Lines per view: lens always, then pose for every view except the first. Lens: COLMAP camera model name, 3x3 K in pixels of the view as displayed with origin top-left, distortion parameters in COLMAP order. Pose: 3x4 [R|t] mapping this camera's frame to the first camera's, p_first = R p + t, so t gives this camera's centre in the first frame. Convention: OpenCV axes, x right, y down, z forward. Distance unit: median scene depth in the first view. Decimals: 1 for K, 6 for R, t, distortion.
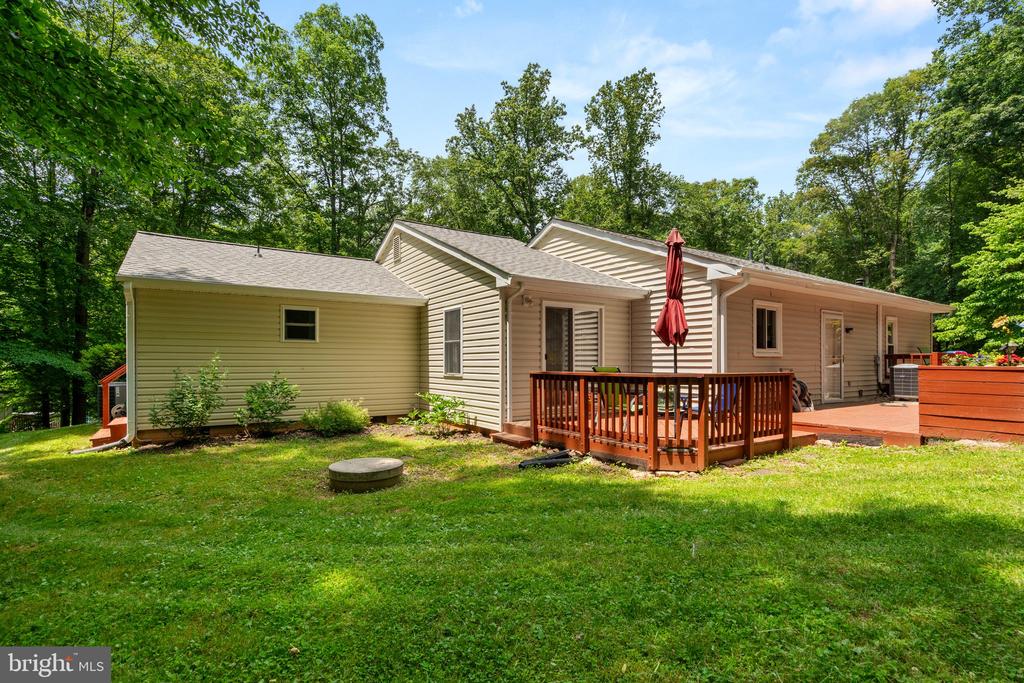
lens RADIAL K [[478.0, 0, 513.9], [0, 478.0, 368.9], [0, 0, 1]] dist [-0.000020, -0.000818]
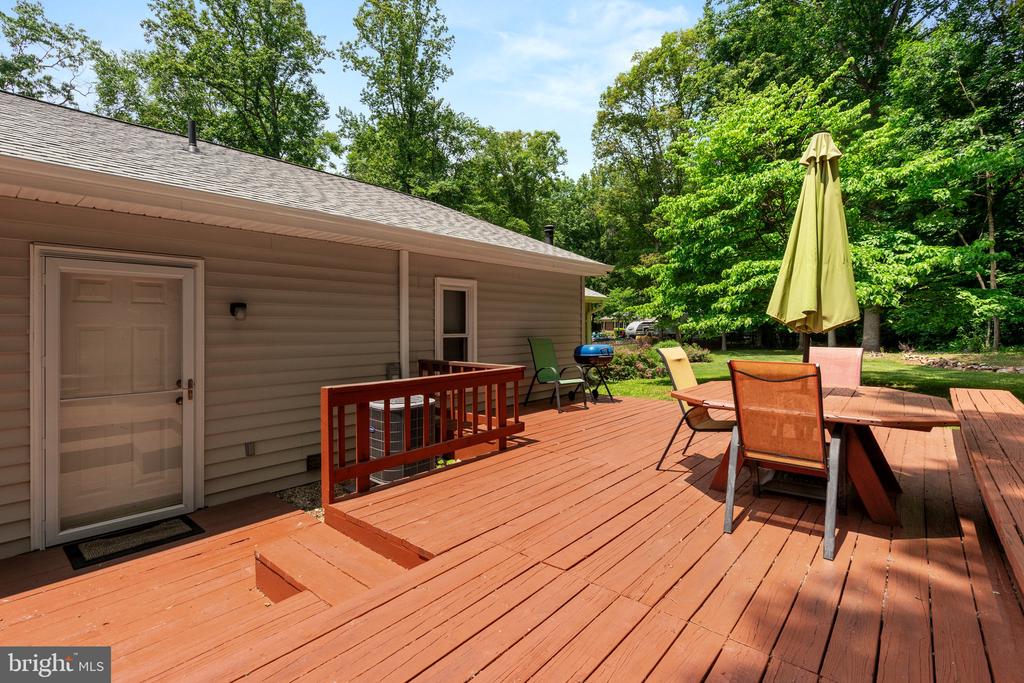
lens RADIAL K [[475.4, 0, 510.4], [0, 475.4, 328.2], [0, 0, 1]] dist [-0.000659, -0.000184]
pose [[0.964946, 0.002183, 0.262441, 0.196700], [-0.002205, 0.999998, -0.000211, -0.015833], [-0.262441, -0.000375, 0.964948, 0.140683]]
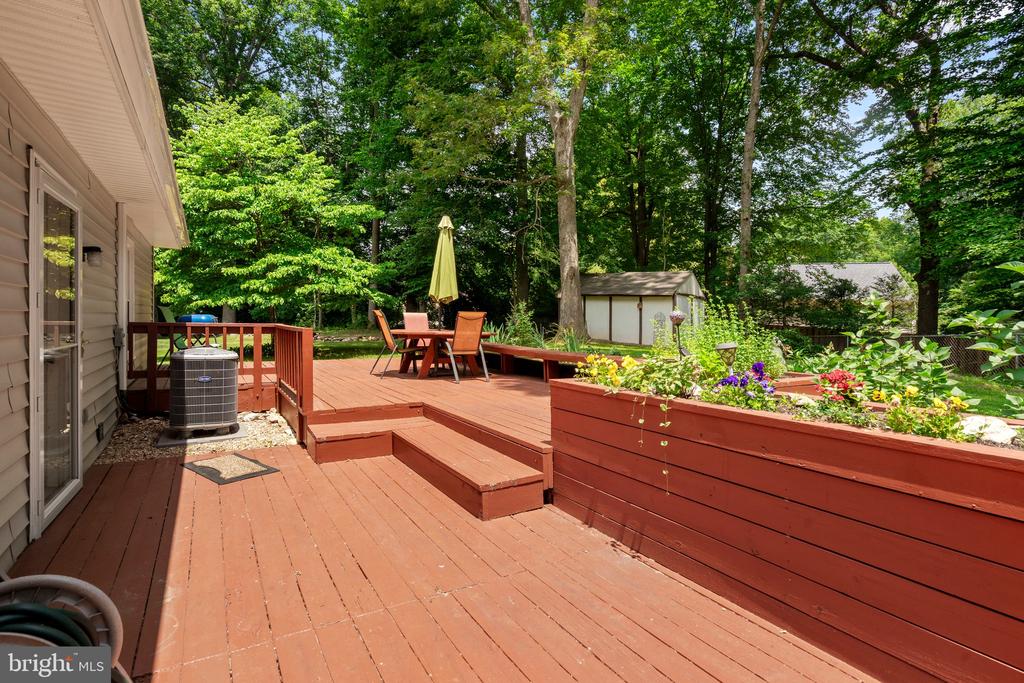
lens RADIAL K [[475.4, 0, 510.4], [0, 475.4, 328.2], [0, 0, 1]] dist [-0.000659, -0.000184]
pose [[0.019597, -0.013313, 0.999719, 0.095446], [-0.008062, 0.999877, 0.013473, -0.008931], [-0.999775, -0.008324, 0.019487, 0.172919]]
